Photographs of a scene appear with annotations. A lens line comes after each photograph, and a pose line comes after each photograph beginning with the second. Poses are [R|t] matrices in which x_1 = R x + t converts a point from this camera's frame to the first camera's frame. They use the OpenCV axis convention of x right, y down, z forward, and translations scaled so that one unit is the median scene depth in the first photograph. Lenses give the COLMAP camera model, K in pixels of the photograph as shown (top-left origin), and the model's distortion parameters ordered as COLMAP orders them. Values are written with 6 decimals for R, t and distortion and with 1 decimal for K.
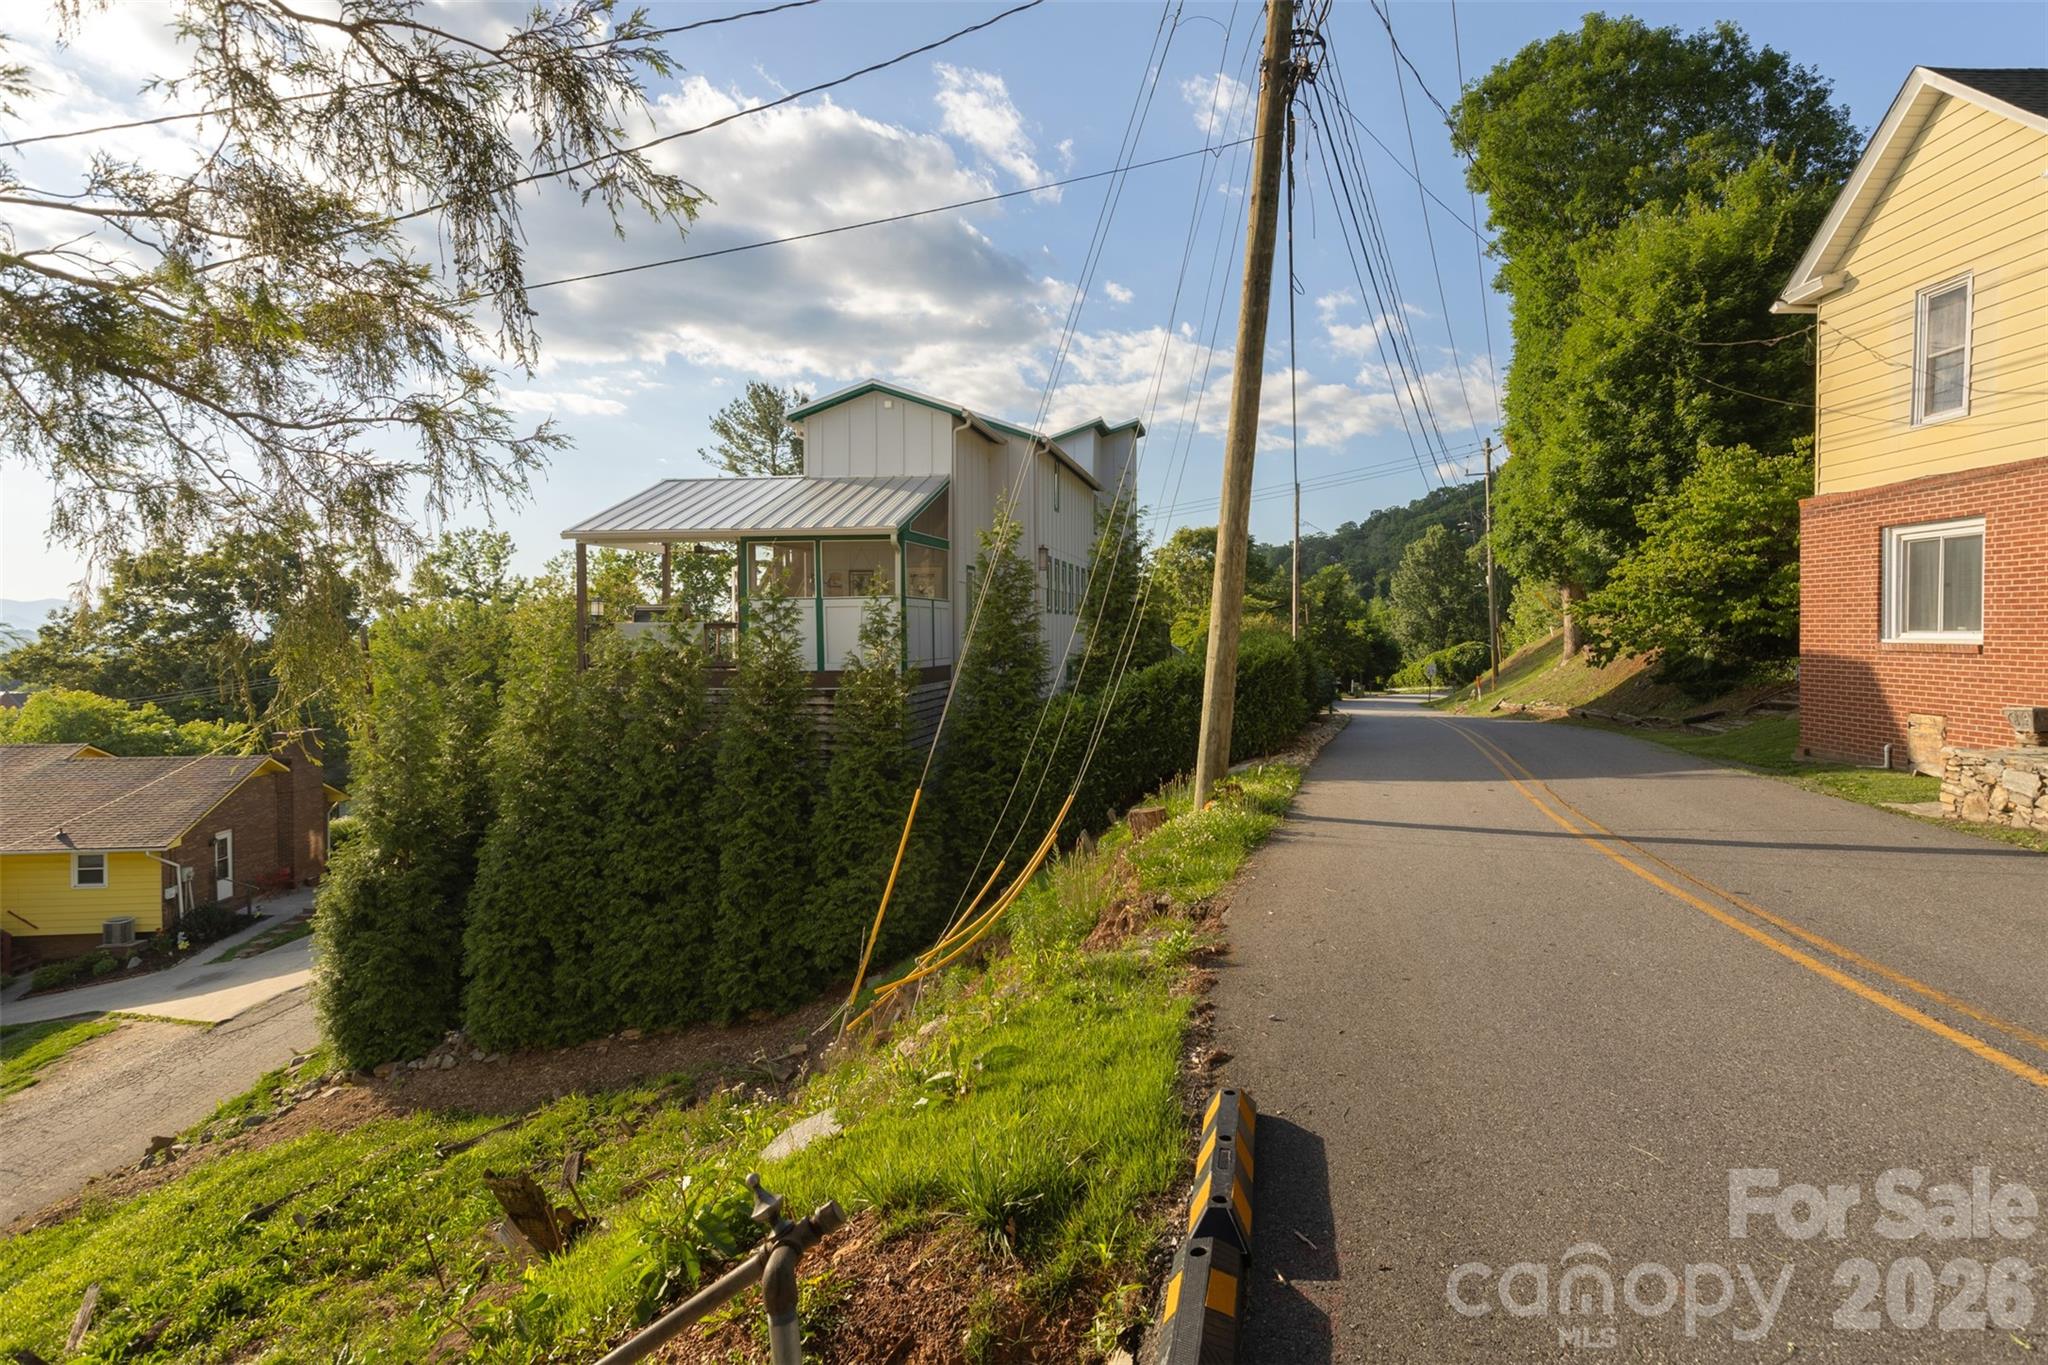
lens RADIAL K [[1125.8, 0, 1103.1], [0, 1125.8, 647.3], [0, 0, 1]] dist [0.007582, -0.002296]
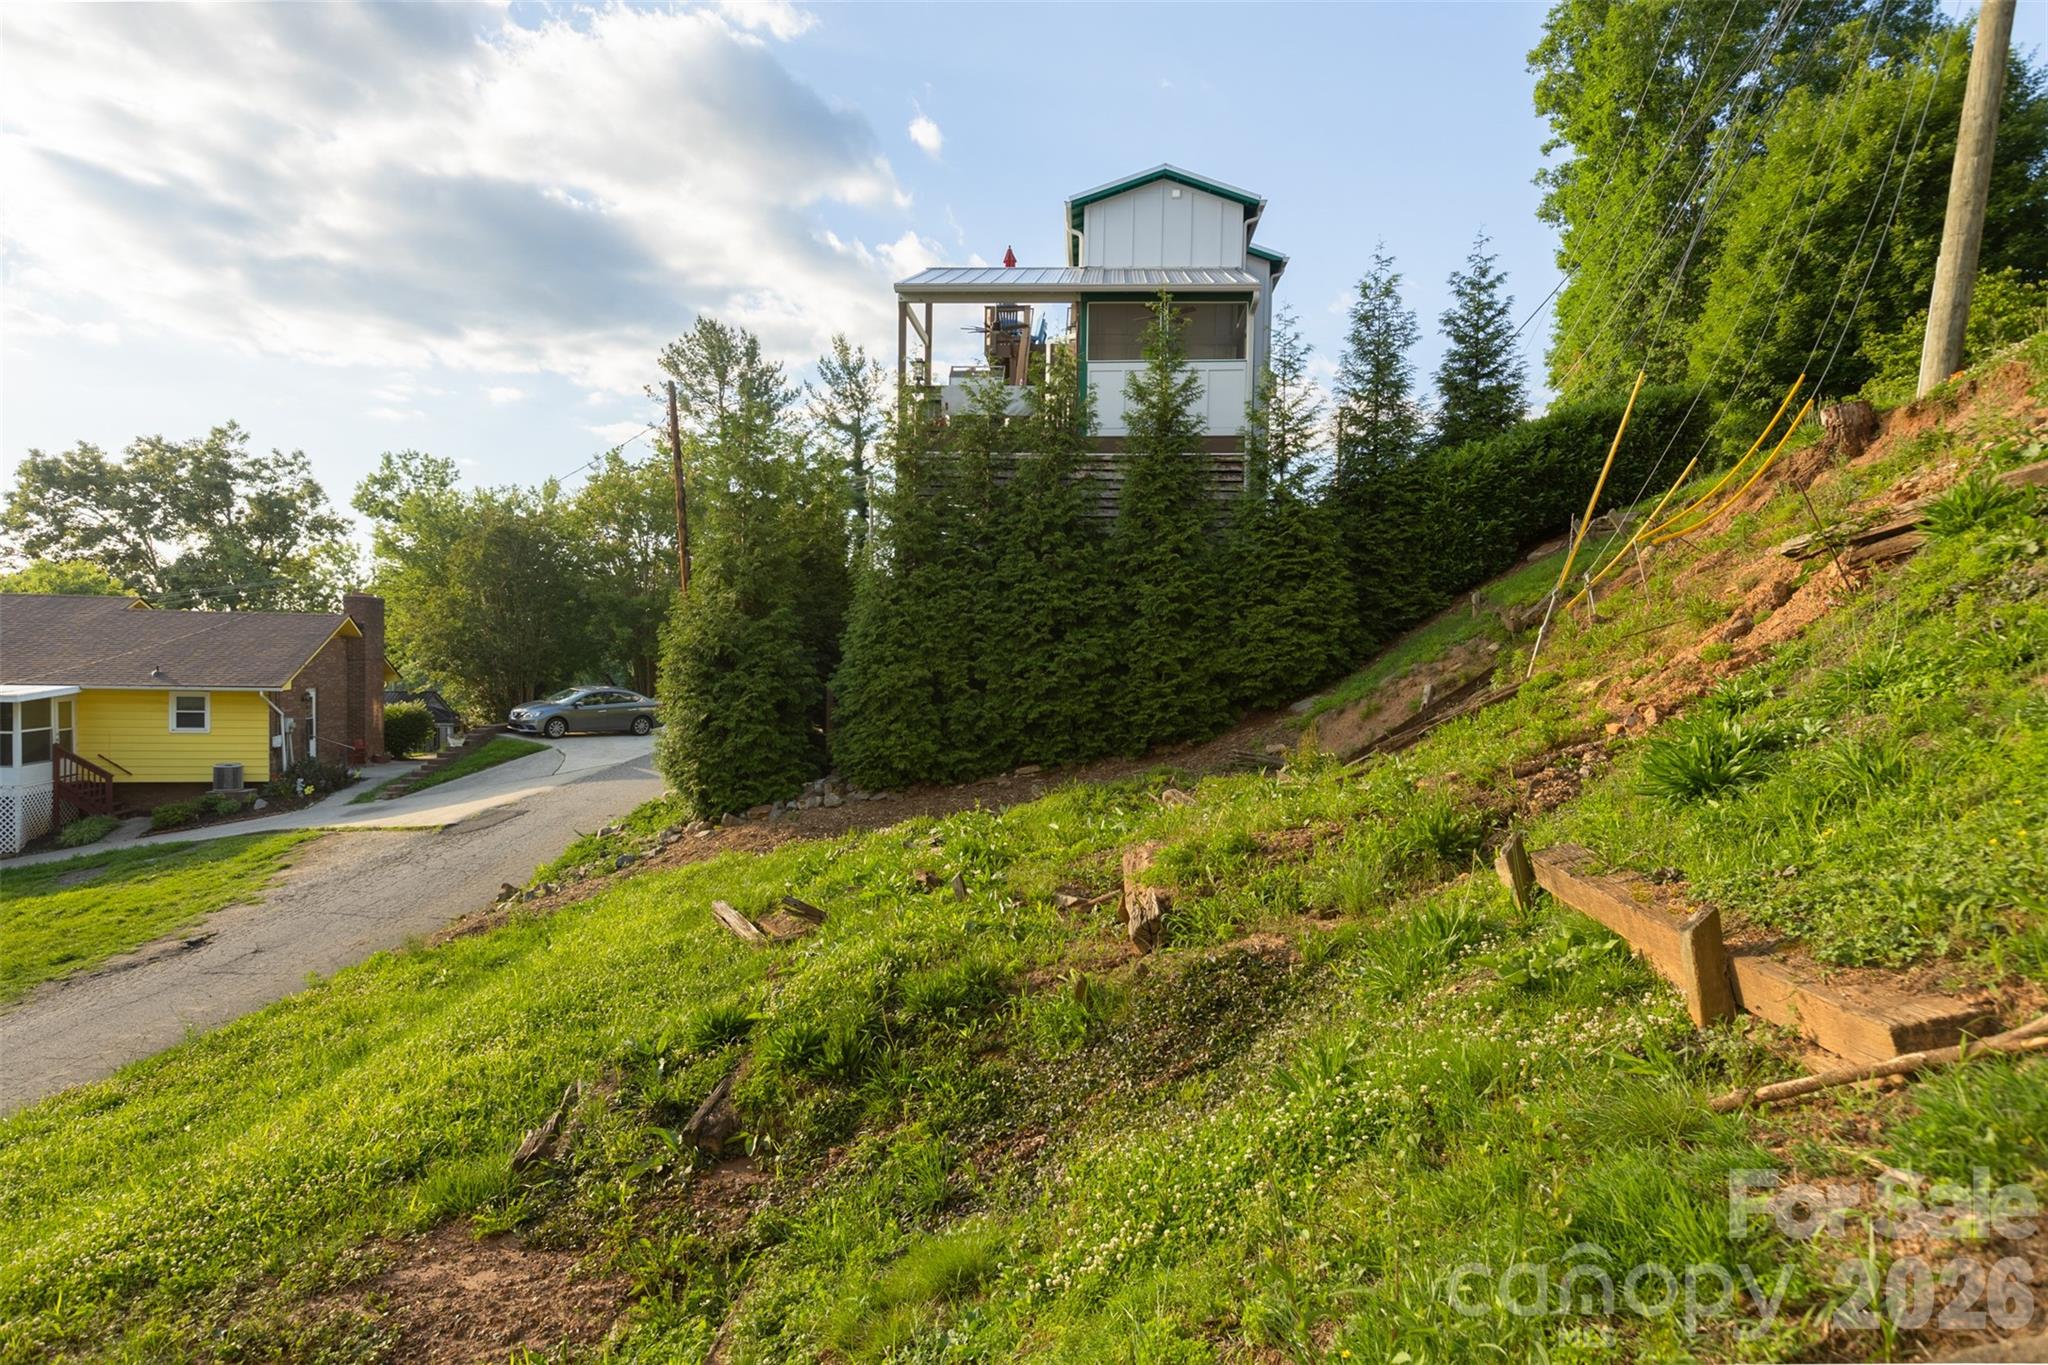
lens RADIAL K [[1154.4, 0, 1026.7], [0, 1154.4, 699.2], [0, 0, 1]] dist [0.019197, -0.002621]
pose [[0.996344, 0.016972, 0.083724, -0.445224], [-0.018903, 0.999572, 0.022321, 0.227660], [-0.083309, -0.023822, 0.996239, -0.001208]]
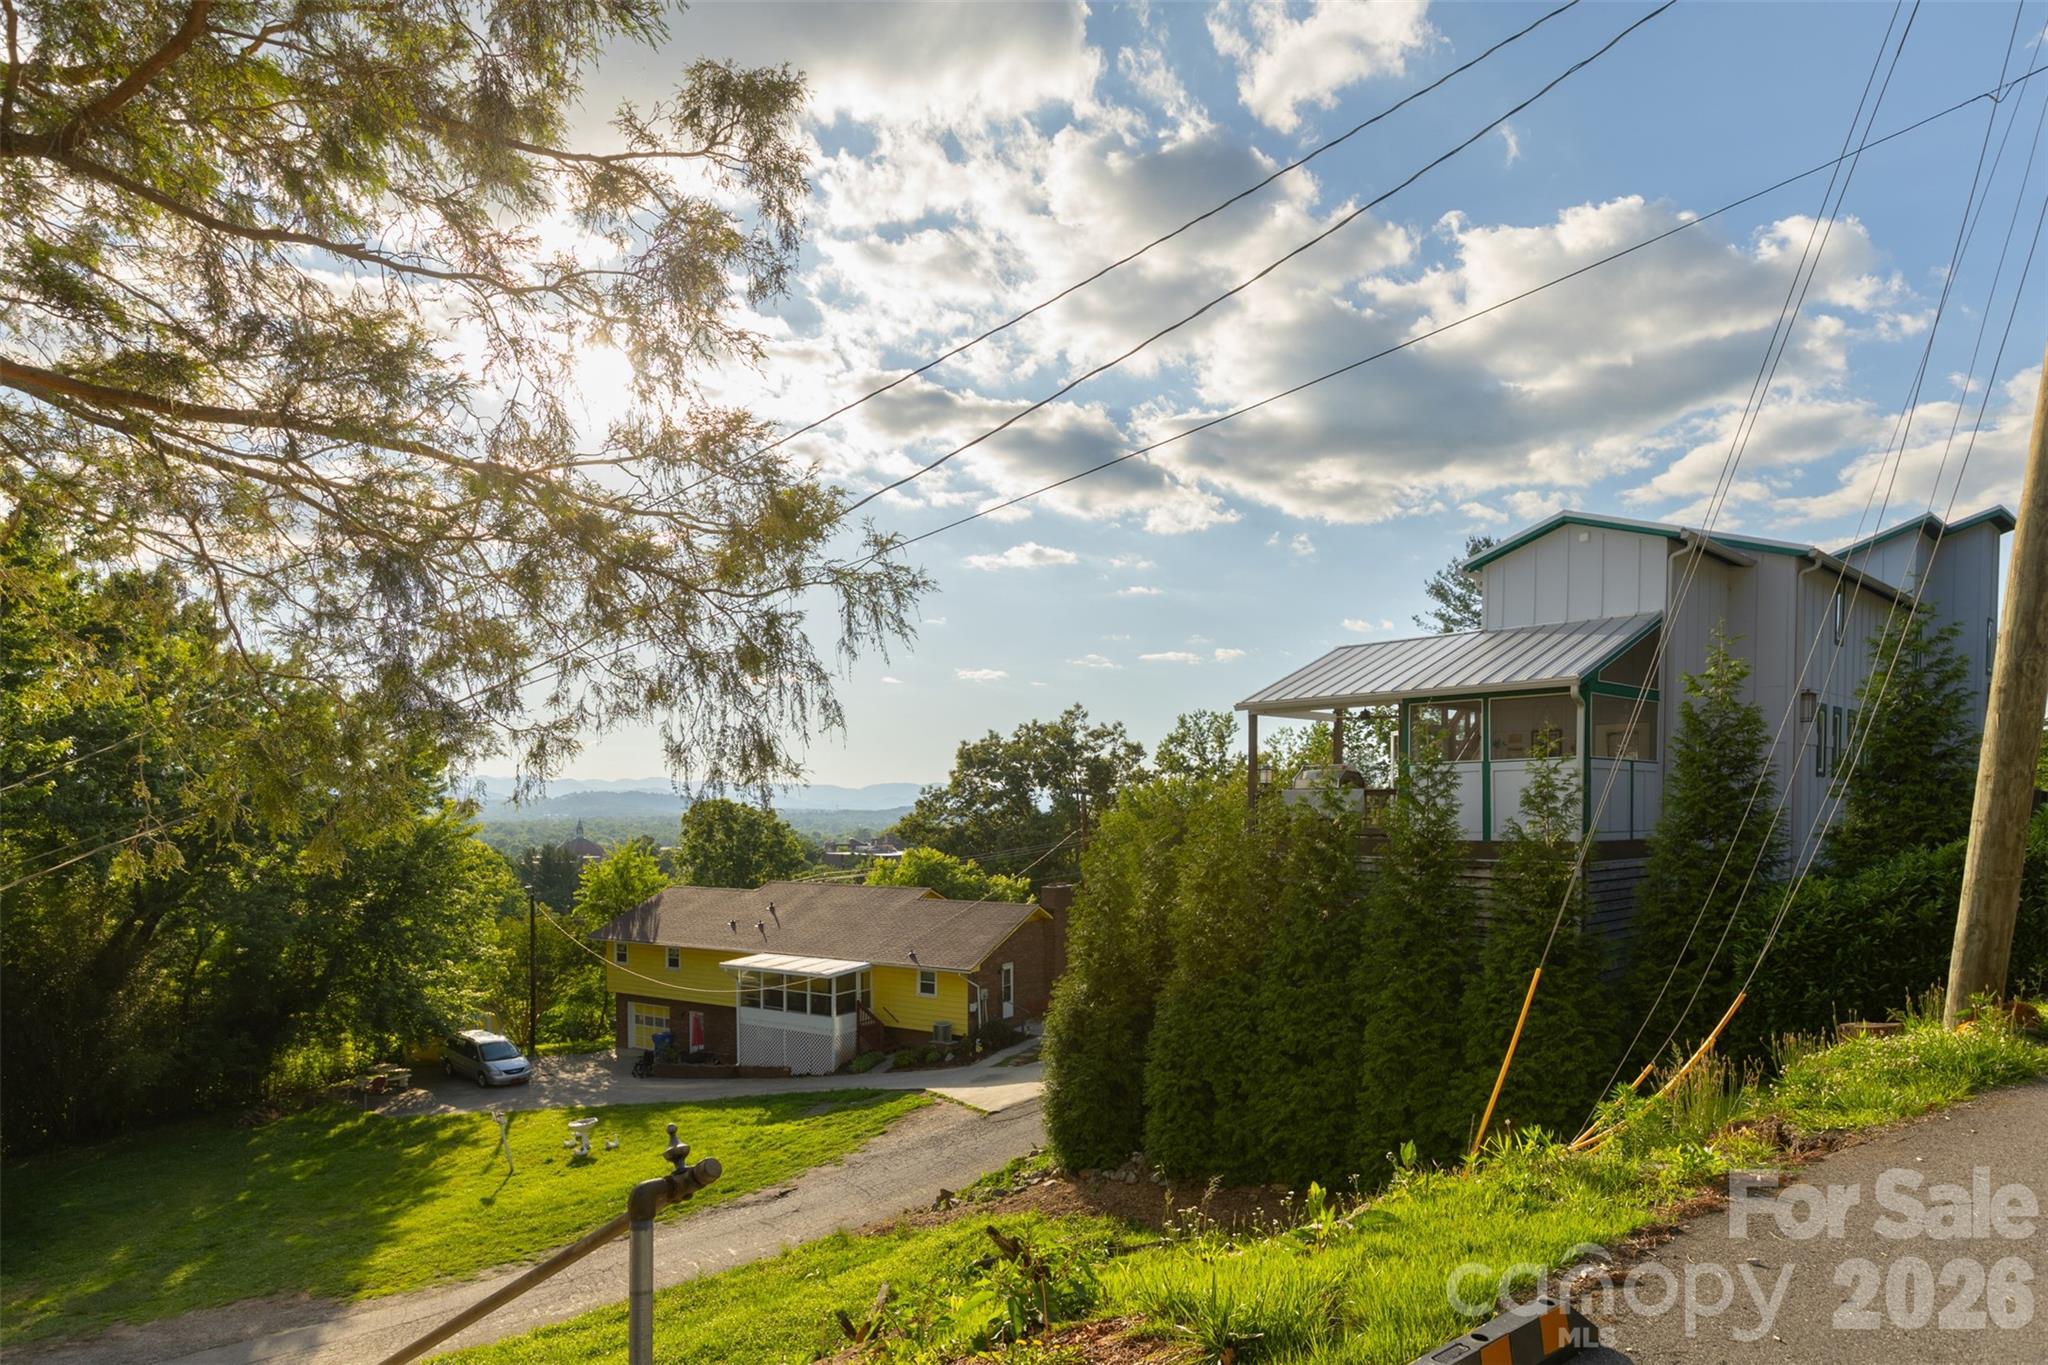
lens RADIAL K [[1167.2, 0, 1000.4], [0, 1167.2, 848.2], [0, 0, 1]] dist [0.014859, 0.001604]
pose [[0.768298, 0.025464, -0.639586, 0.053909], [-0.012745, 0.999619, 0.024488, 0.008508], [0.639966, -0.010663, 0.768329, 0.016791]]
